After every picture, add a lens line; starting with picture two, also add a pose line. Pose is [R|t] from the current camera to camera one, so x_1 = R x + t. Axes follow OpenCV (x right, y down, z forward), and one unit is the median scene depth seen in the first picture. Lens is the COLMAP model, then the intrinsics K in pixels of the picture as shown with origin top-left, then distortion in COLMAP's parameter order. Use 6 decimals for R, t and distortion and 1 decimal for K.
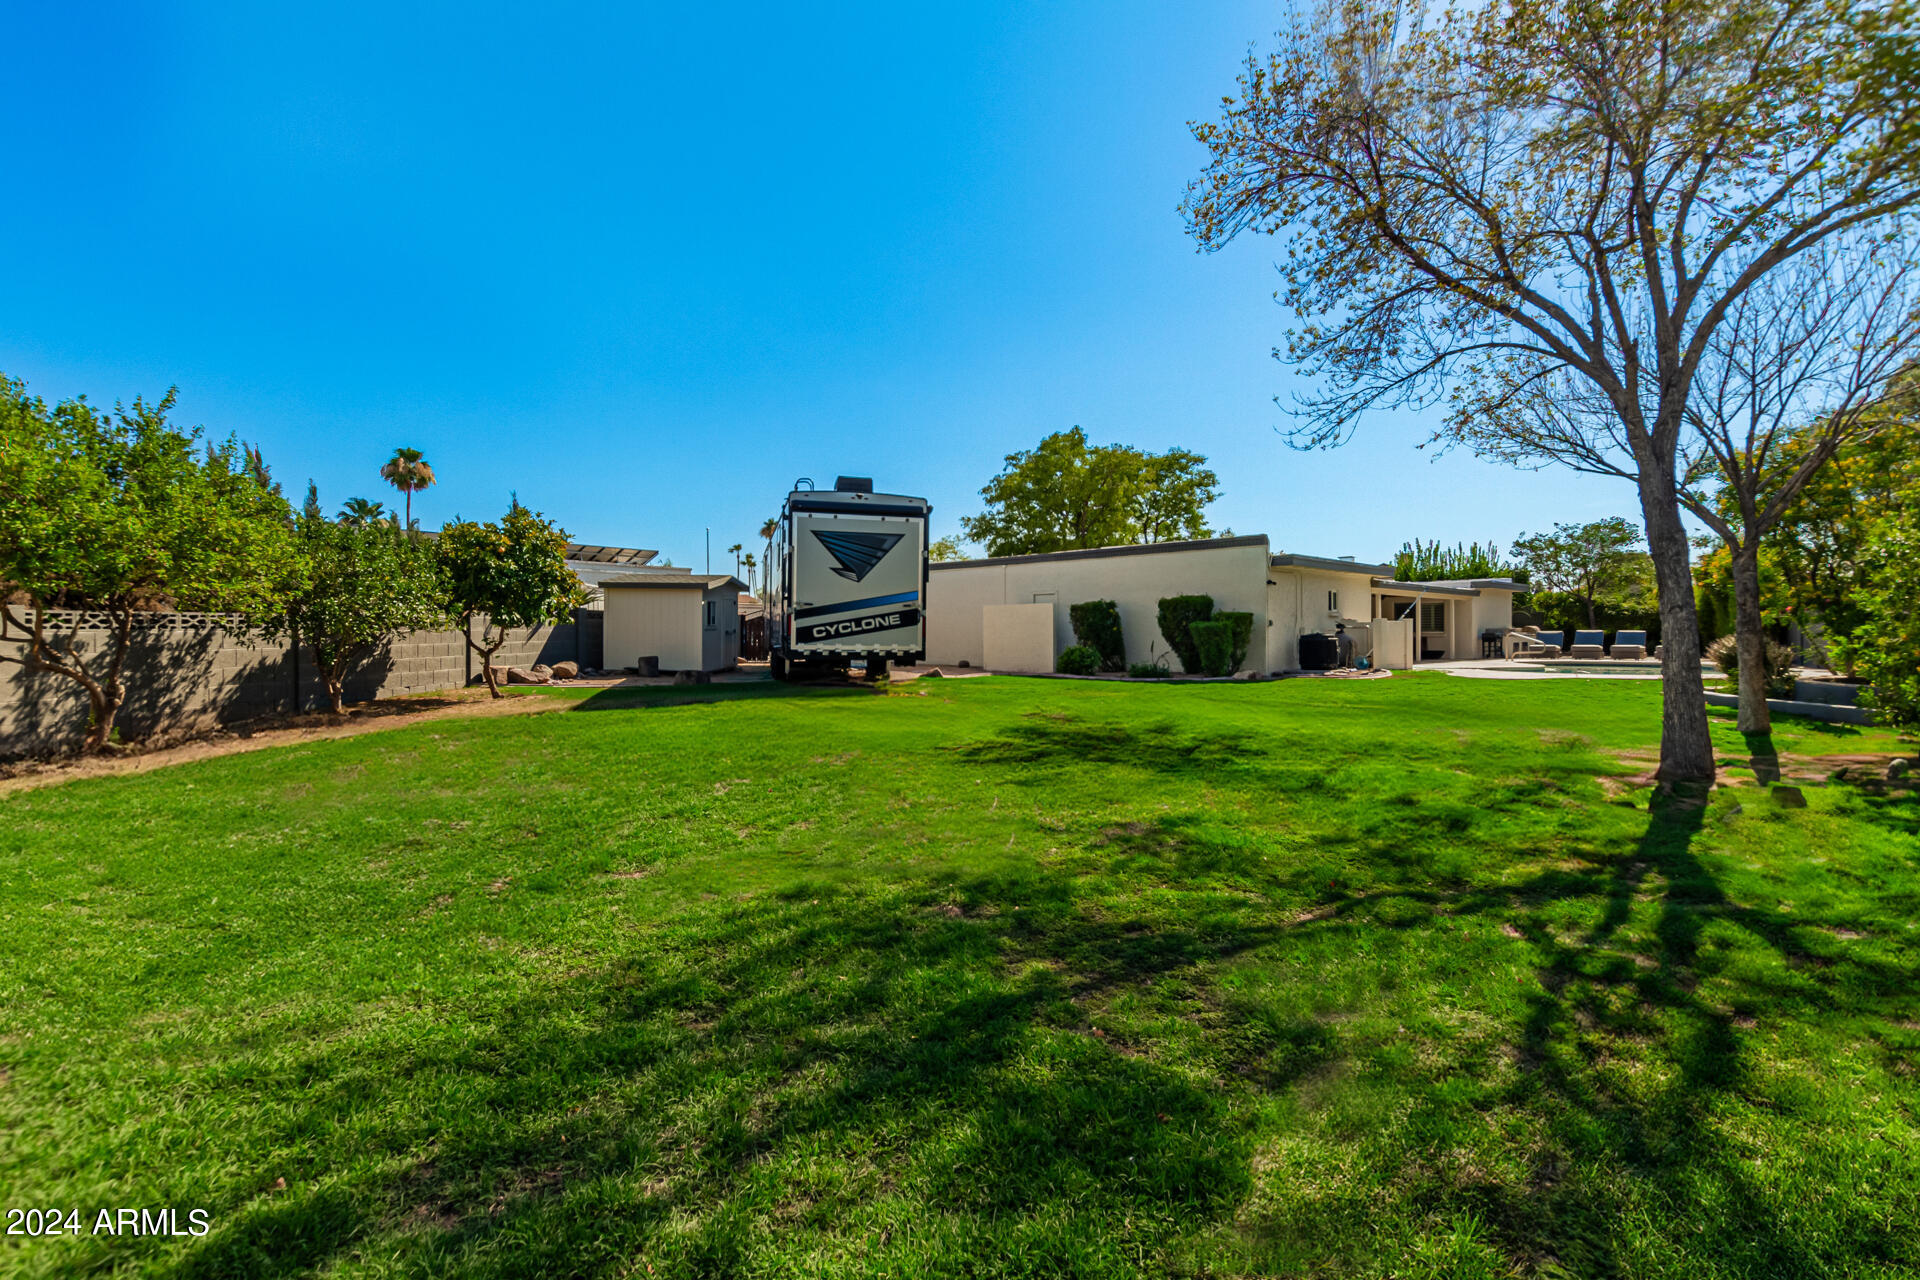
lens RADIAL K [[880.4, 0, 958.4], [0, 880.4, 630.8], [0, 0, 1]] dist [0.006835, -0.003669]
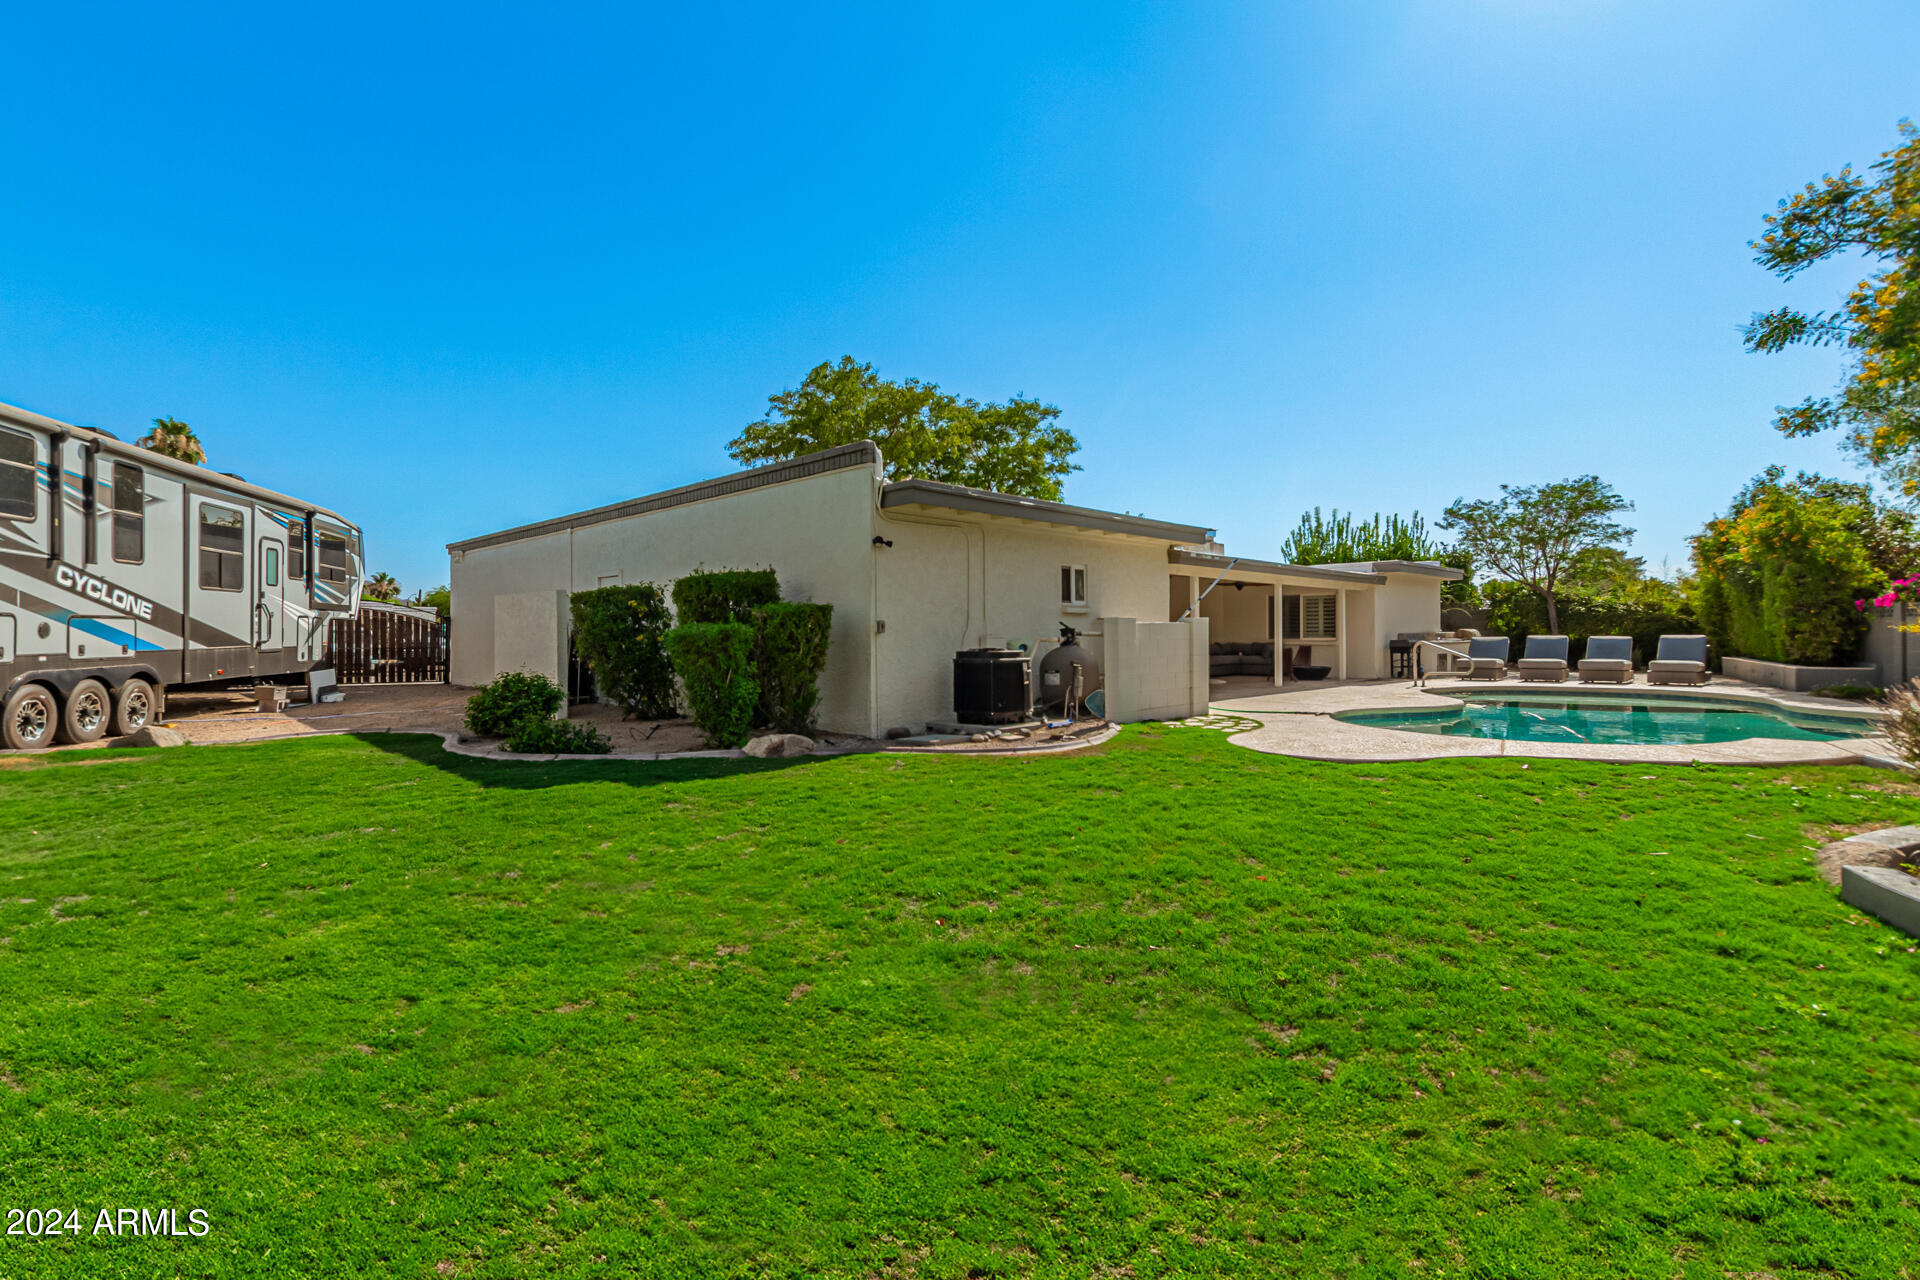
lens RADIAL K [[880.4, 0, 960.0], [0, 880.4, 635.4], [0, 0, 1]] dist [0.006835, -0.003669]
pose [[0.999670, -0.003009, 0.025514, 0.225993], [0.002961, 0.999994, 0.001918, -0.002966], [-0.025519, -0.001842, 0.999673, 0.307059]]
